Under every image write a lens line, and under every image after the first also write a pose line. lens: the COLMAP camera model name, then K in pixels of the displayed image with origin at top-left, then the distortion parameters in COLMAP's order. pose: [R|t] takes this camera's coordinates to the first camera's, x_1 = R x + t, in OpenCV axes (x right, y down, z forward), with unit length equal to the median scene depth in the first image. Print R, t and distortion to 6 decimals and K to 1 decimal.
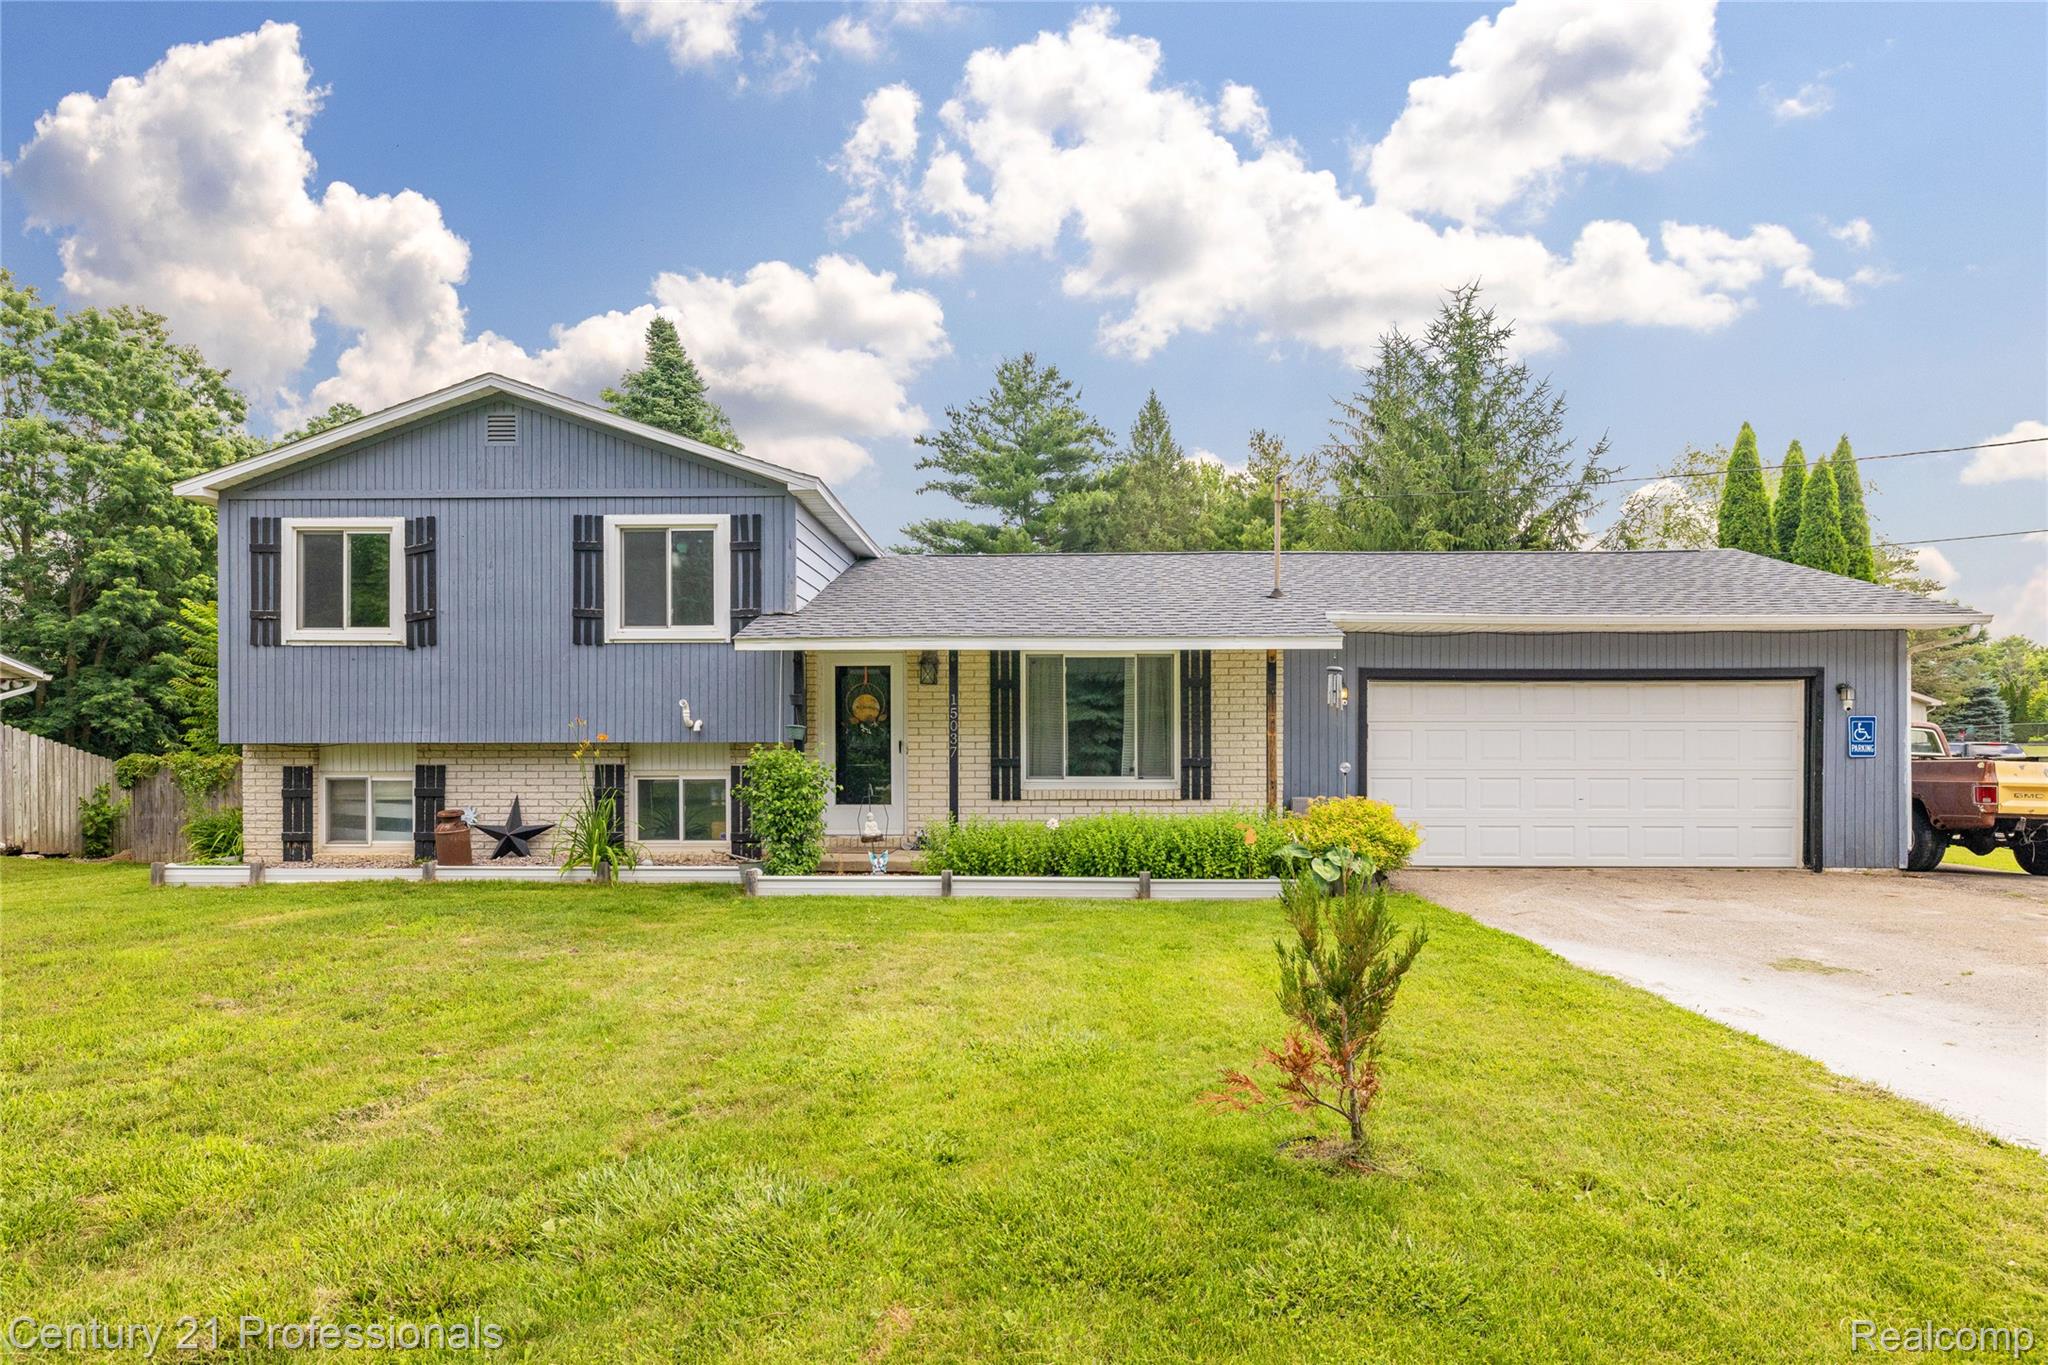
lens RADIAL K [[1219.1, 0, 1071.1], [0, 1219.1, 751.5], [0, 0, 1]] dist [0.003572, -0.000817]
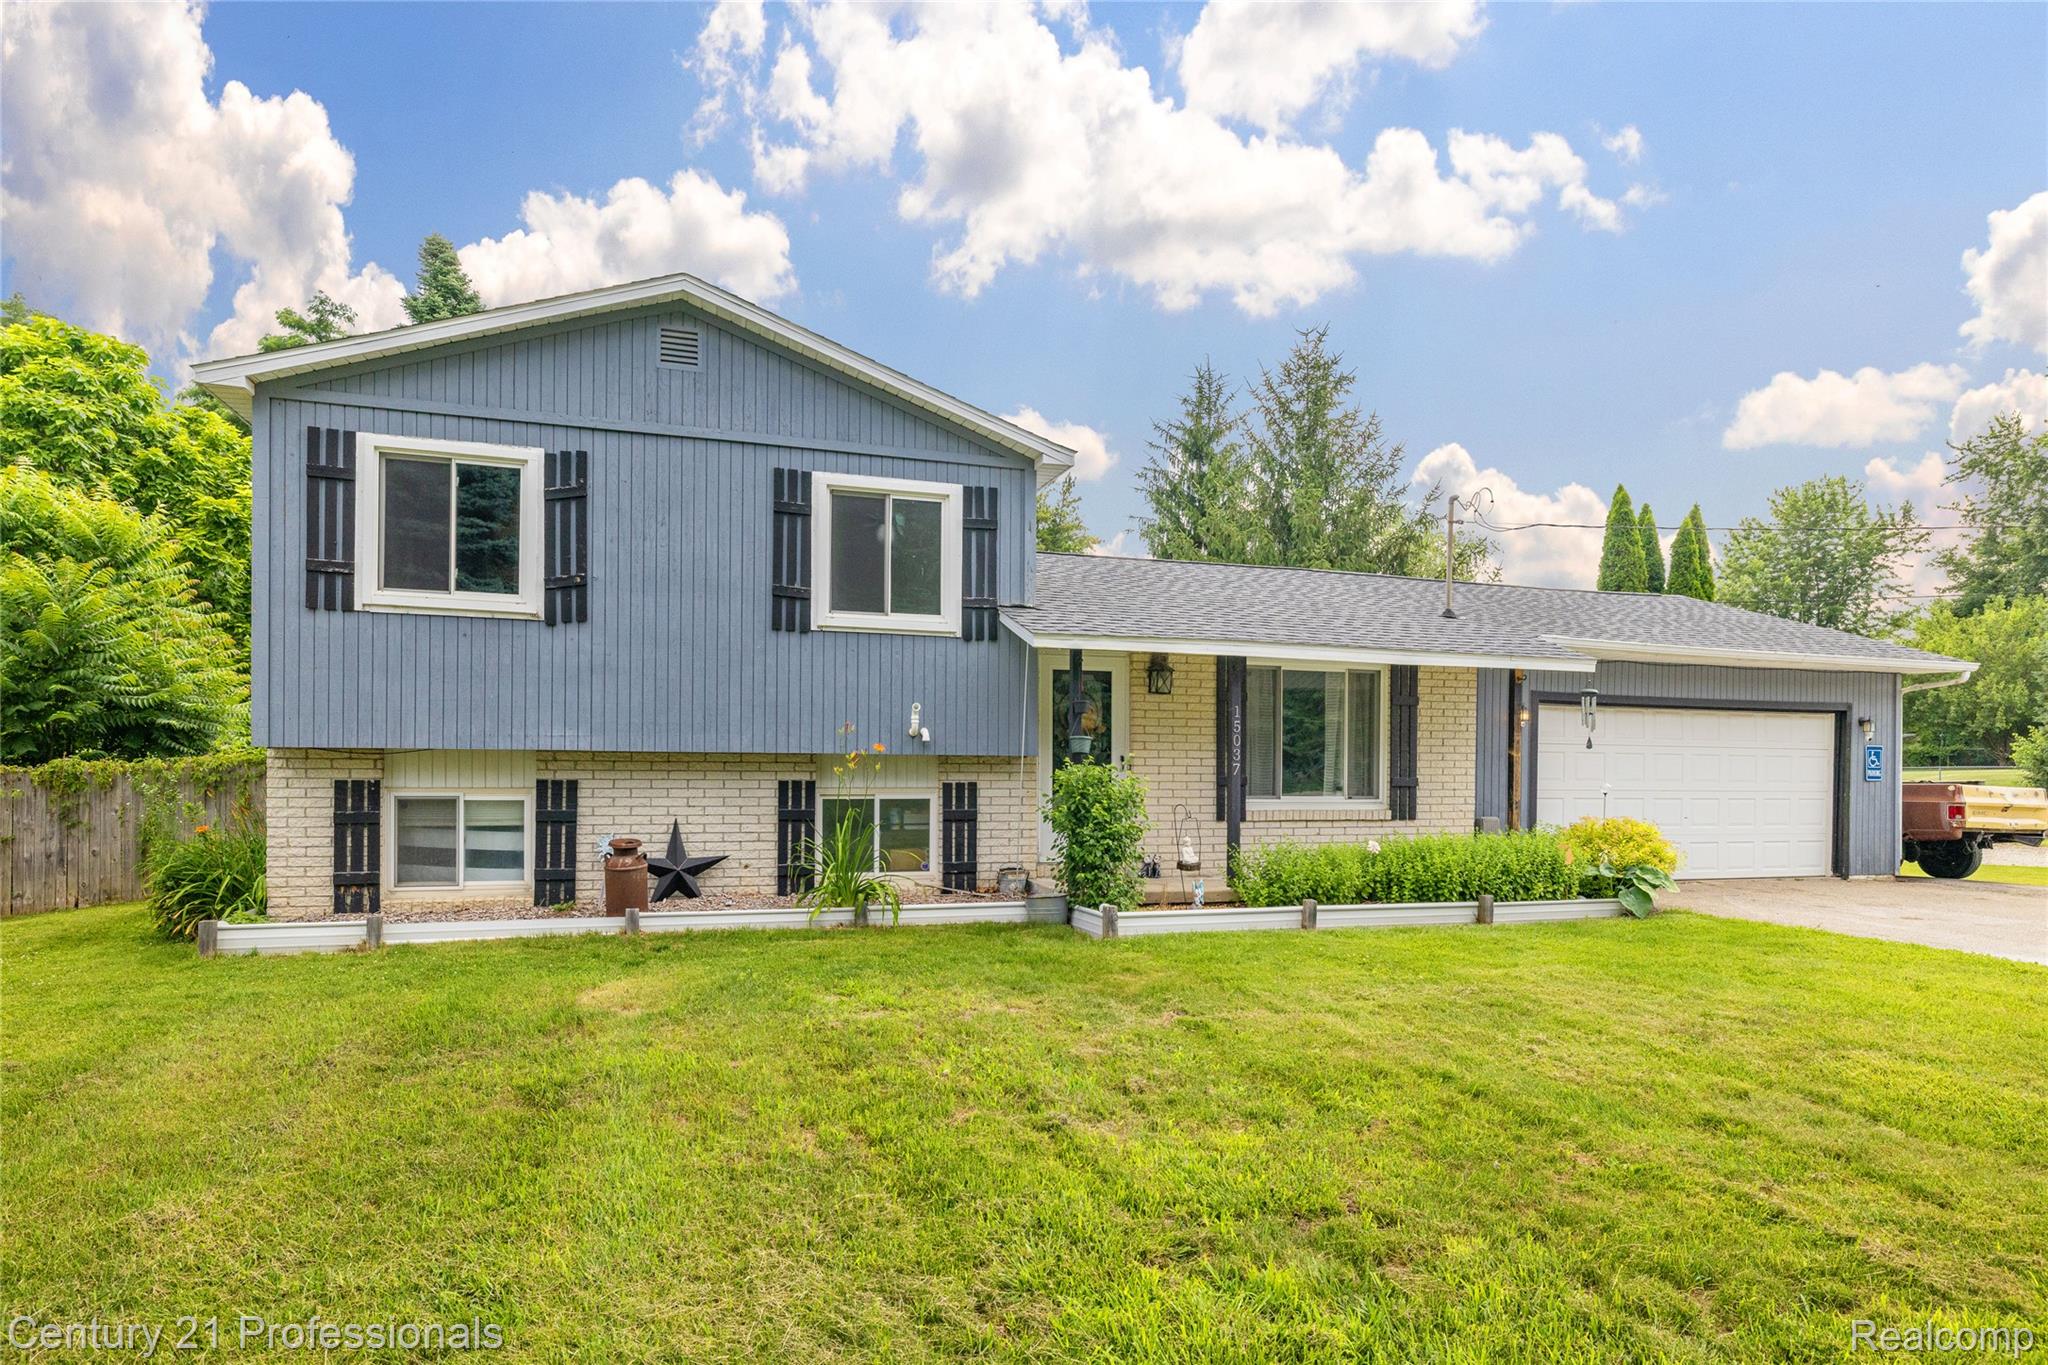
lens RADIAL K [[1219.1, 0, 969.1], [0, 1219.1, 773.3], [0, 0, 1]] dist [0.003572, -0.000817]
pose [[0.935610, 0.008027, 0.352944, -0.562180], [-0.009260, 0.999956, 0.001805, 0.003473], [-0.352914, -0.004957, 0.935643, 0.205635]]
